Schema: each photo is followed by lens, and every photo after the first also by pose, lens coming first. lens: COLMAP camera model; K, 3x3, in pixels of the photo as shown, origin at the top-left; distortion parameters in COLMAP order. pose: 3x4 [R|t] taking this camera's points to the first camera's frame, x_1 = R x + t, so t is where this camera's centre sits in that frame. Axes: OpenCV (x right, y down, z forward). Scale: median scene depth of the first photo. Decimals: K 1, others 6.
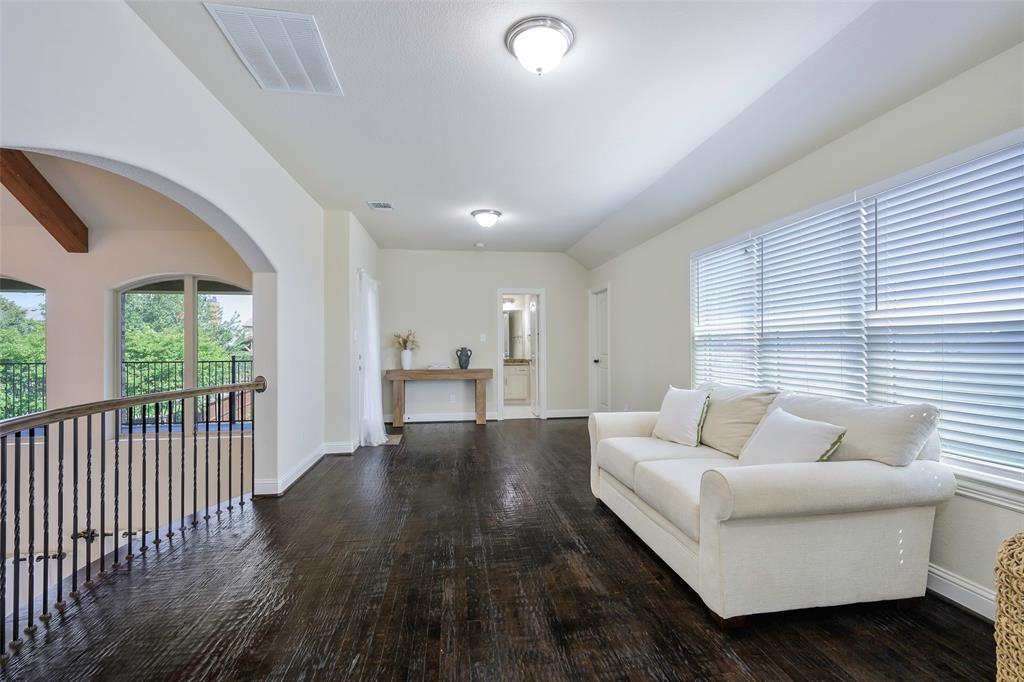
lens RADIAL K [[445.3, 0, 510.4], [0, 445.3, 337.7], [0, 0, 1]] dist [-0.001345, -0.000038]
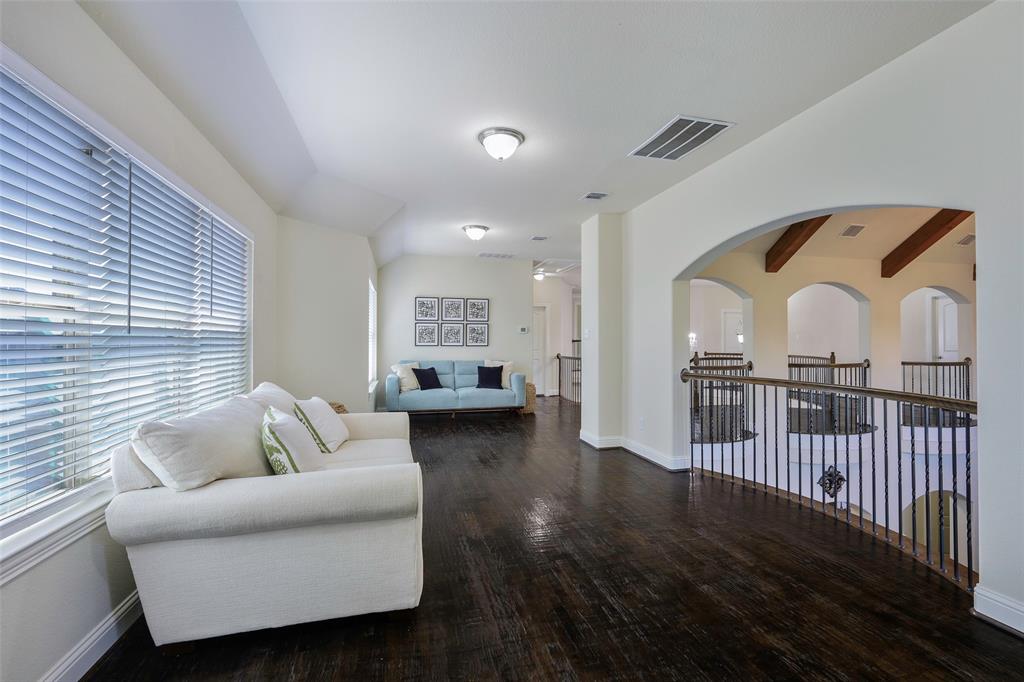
lens RADIAL K [[445.3, 0, 511.5], [0, 445.3, 340.0], [0, 0, 1]] dist [-0.001345, -0.000038]
pose [[-0.992925, 0.008655, -0.118429, 0.175495], [0.010973, 0.999761, -0.018935, 0.019487], [0.118237, -0.020100, -0.992782, 2.120608]]
